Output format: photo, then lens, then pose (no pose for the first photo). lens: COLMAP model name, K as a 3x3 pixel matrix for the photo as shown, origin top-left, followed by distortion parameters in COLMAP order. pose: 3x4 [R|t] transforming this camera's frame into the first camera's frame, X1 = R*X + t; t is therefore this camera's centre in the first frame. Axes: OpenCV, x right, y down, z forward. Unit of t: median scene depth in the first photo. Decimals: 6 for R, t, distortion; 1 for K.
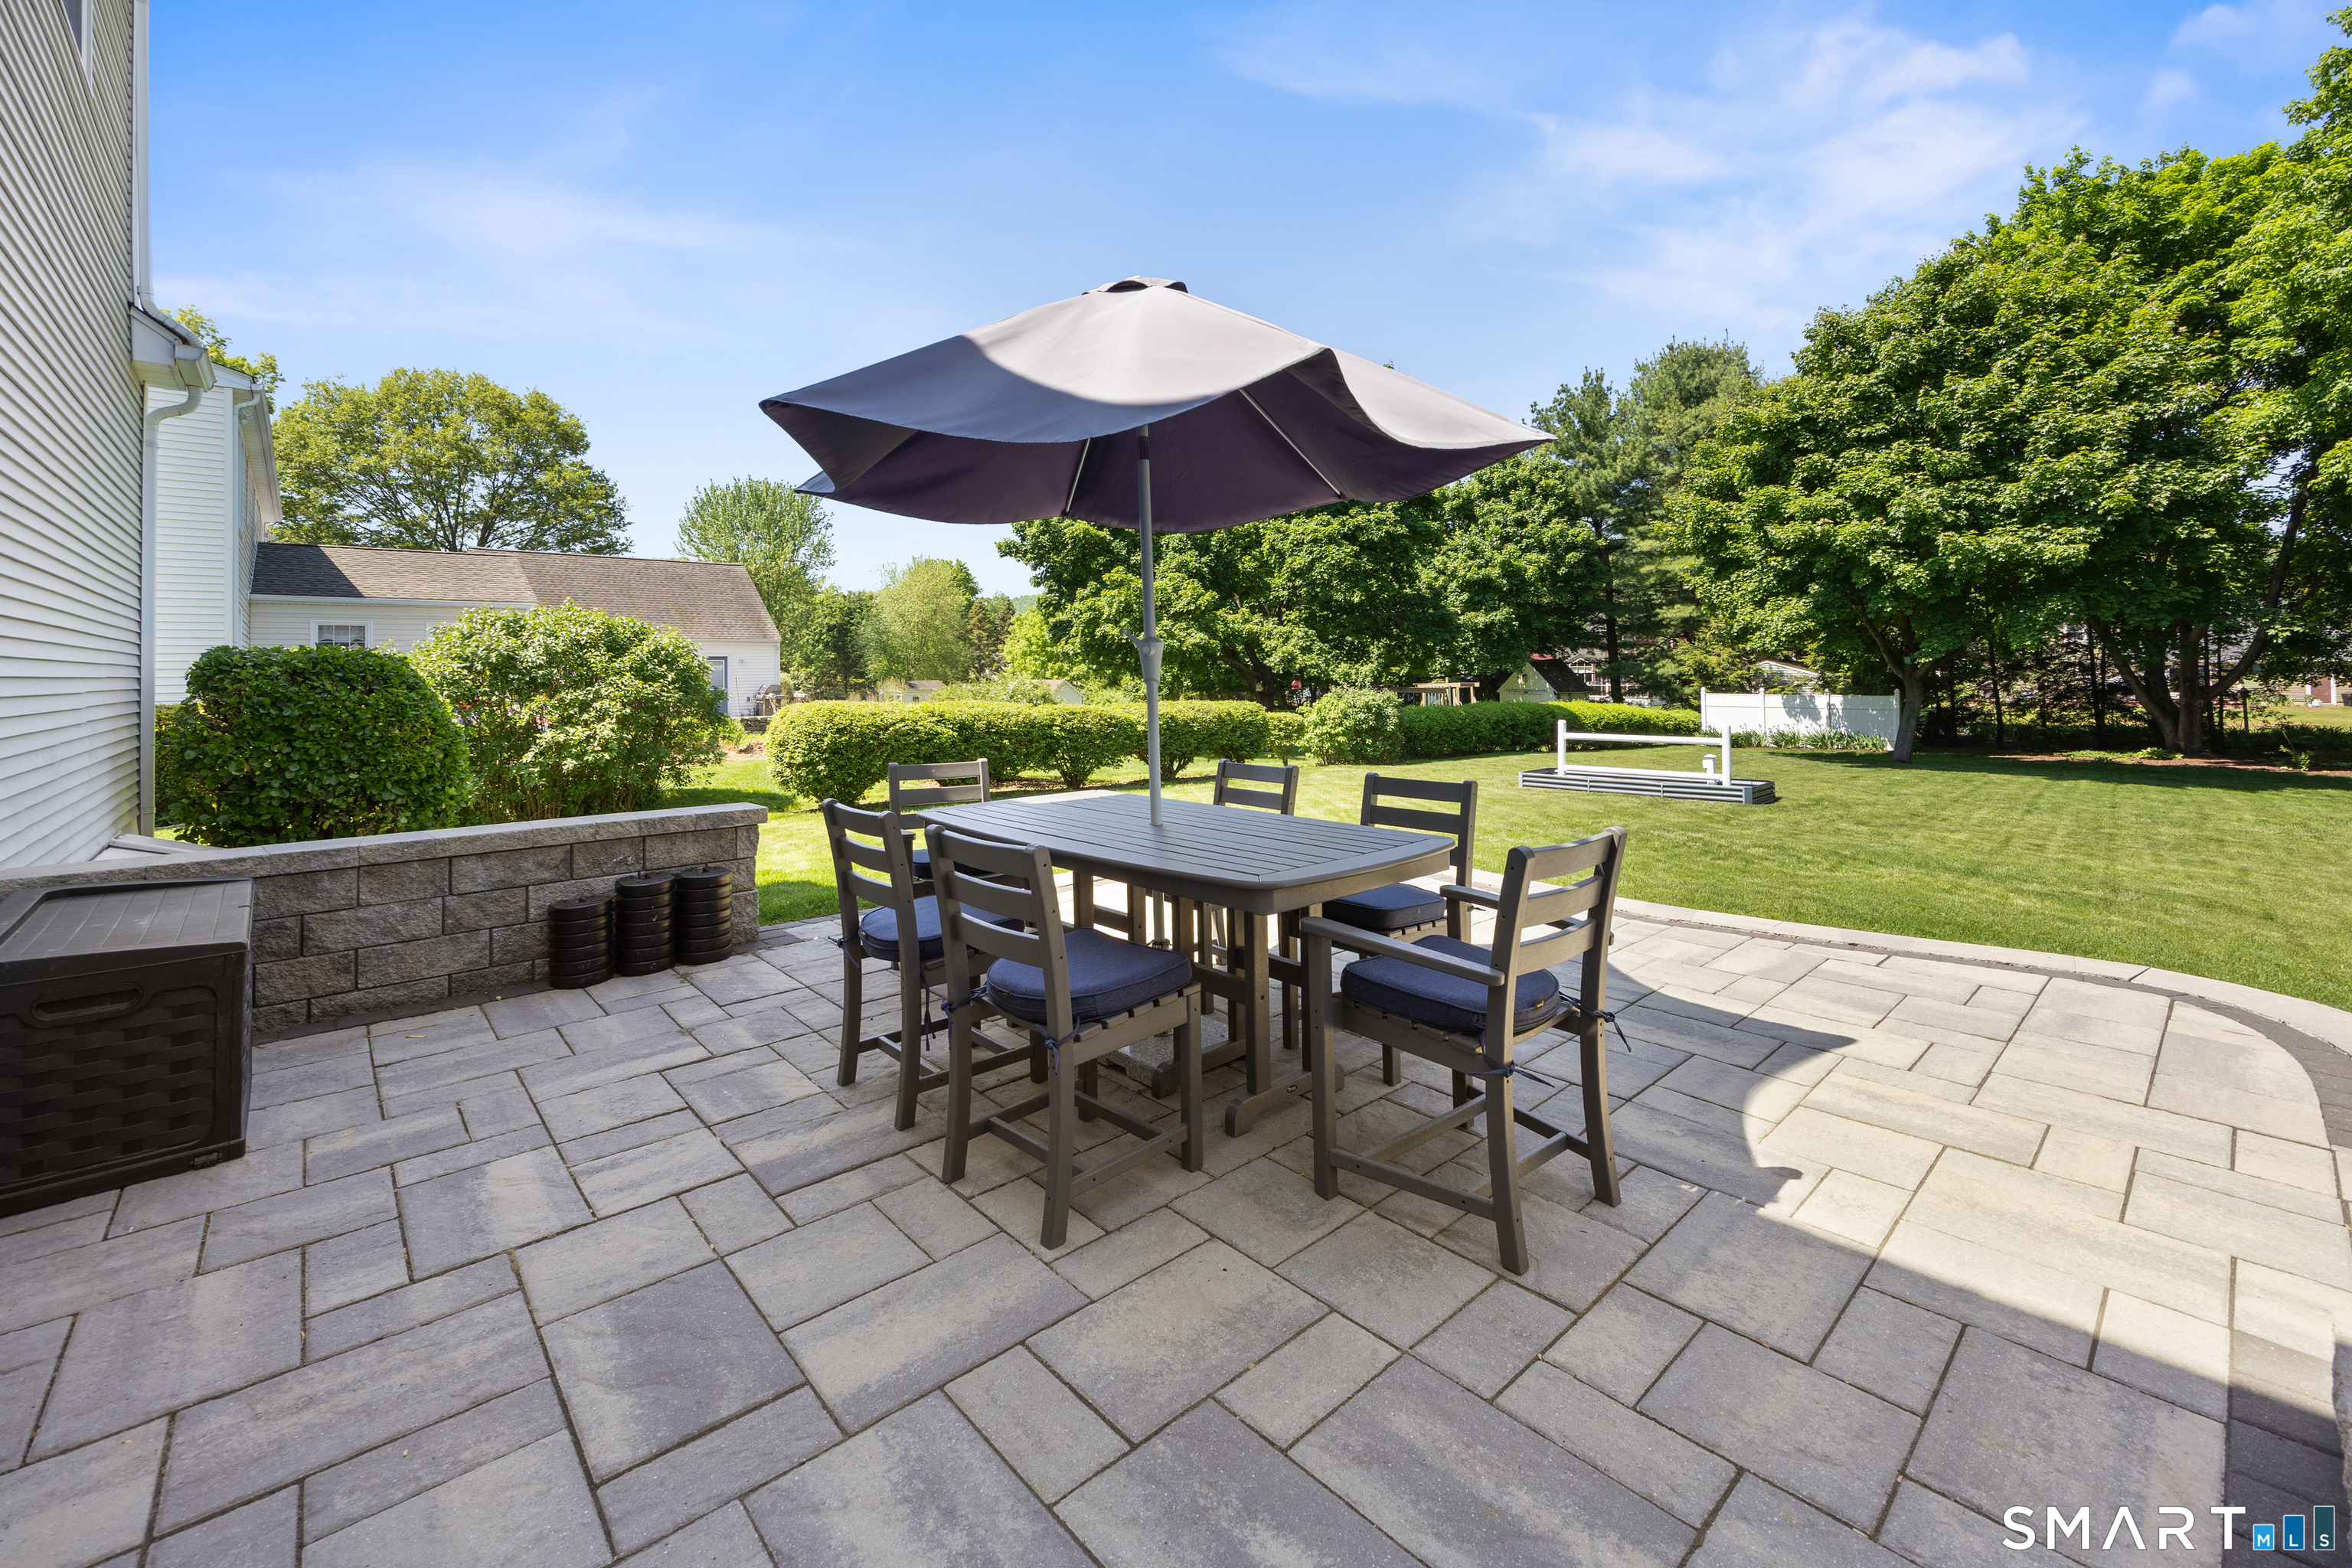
lens RADIAL K [[958.7, 0, 1171.1], [0, 958.7, 652.8], [0, 0, 1]] dist [0.000398, 0.000018]
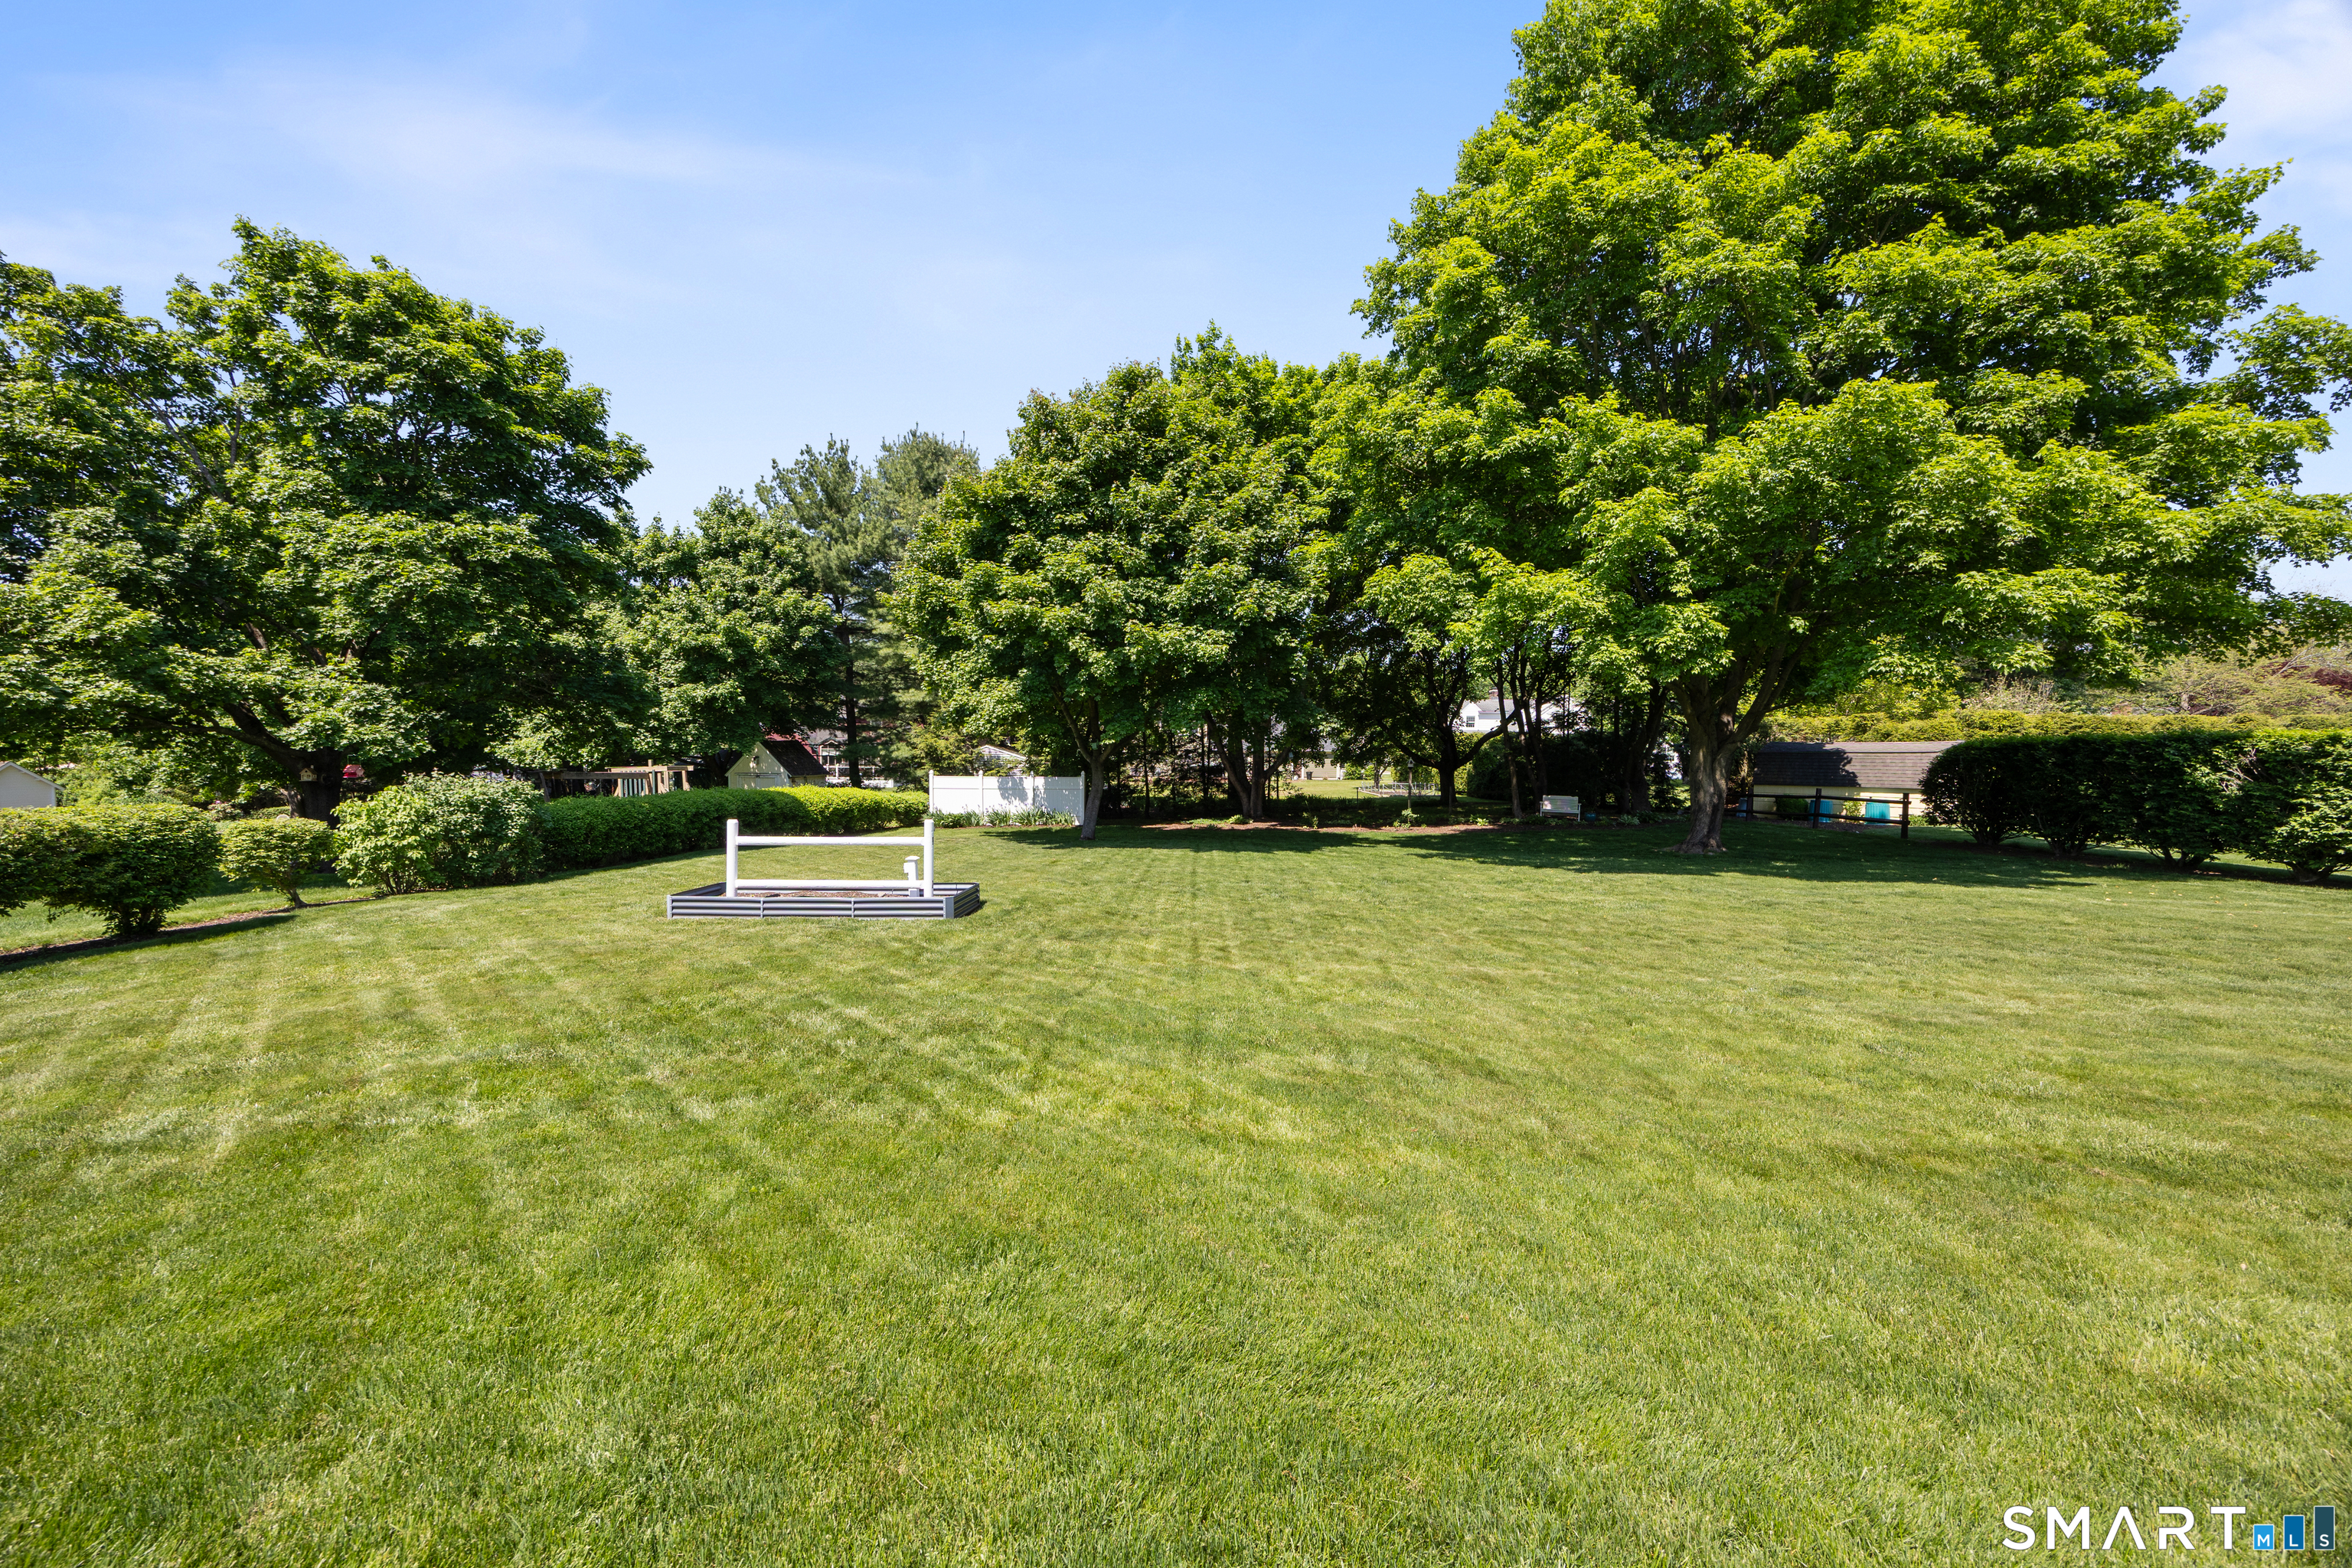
lens RADIAL K [[896.0, 0, 1173.2], [0, 896.0, 786.5], [0, 0, 1]] dist [-0.001812, -0.000135]
pose [[0.728026, -0.016998, 0.685338, 0.129746], [-0.021821, 0.998611, 0.047947, 0.002973], [-0.685202, -0.049862, 0.726645, 0.189787]]
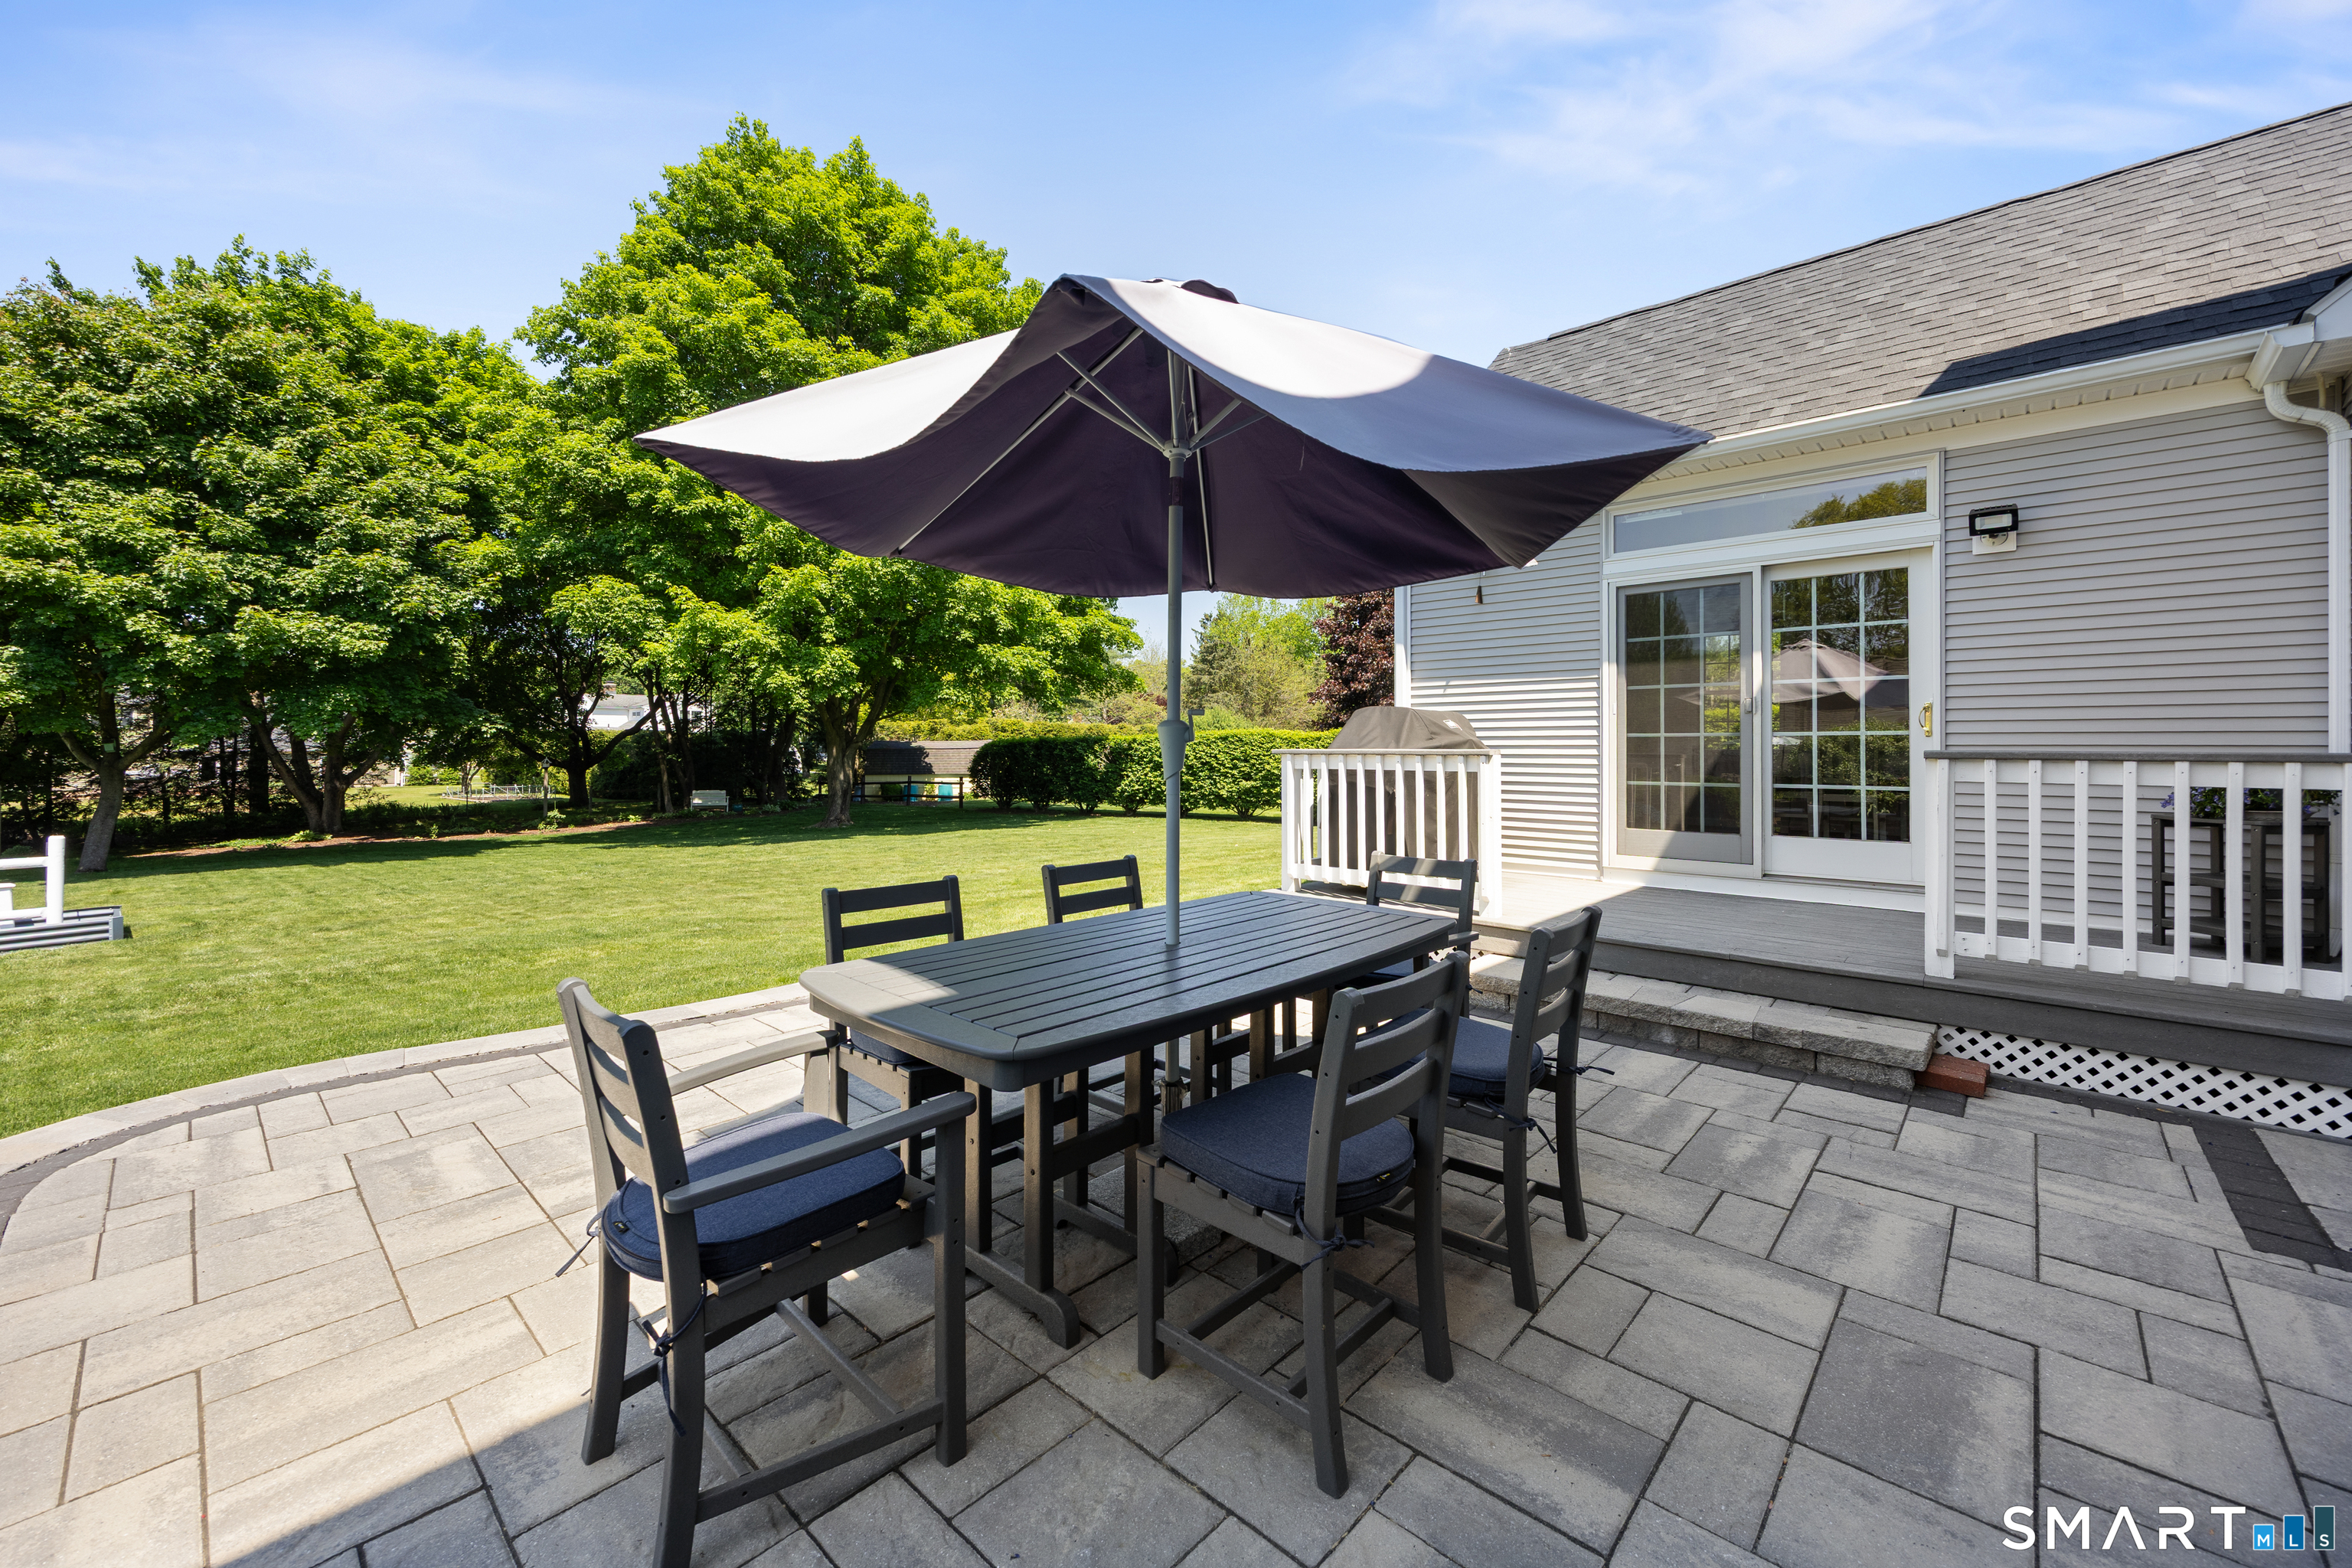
lens RADIAL K [[926.8, 0, 1179.0], [0, 926.8, 745.1], [0, 0, 1]] dist [-0.000928, 0.000035]
pose [[-0.098675, 0.010570, 0.995064, -0.116145], [-0.014111, 0.999828, -0.012020, 0.001979], [-0.995020, -0.015227, -0.098509, 0.152404]]
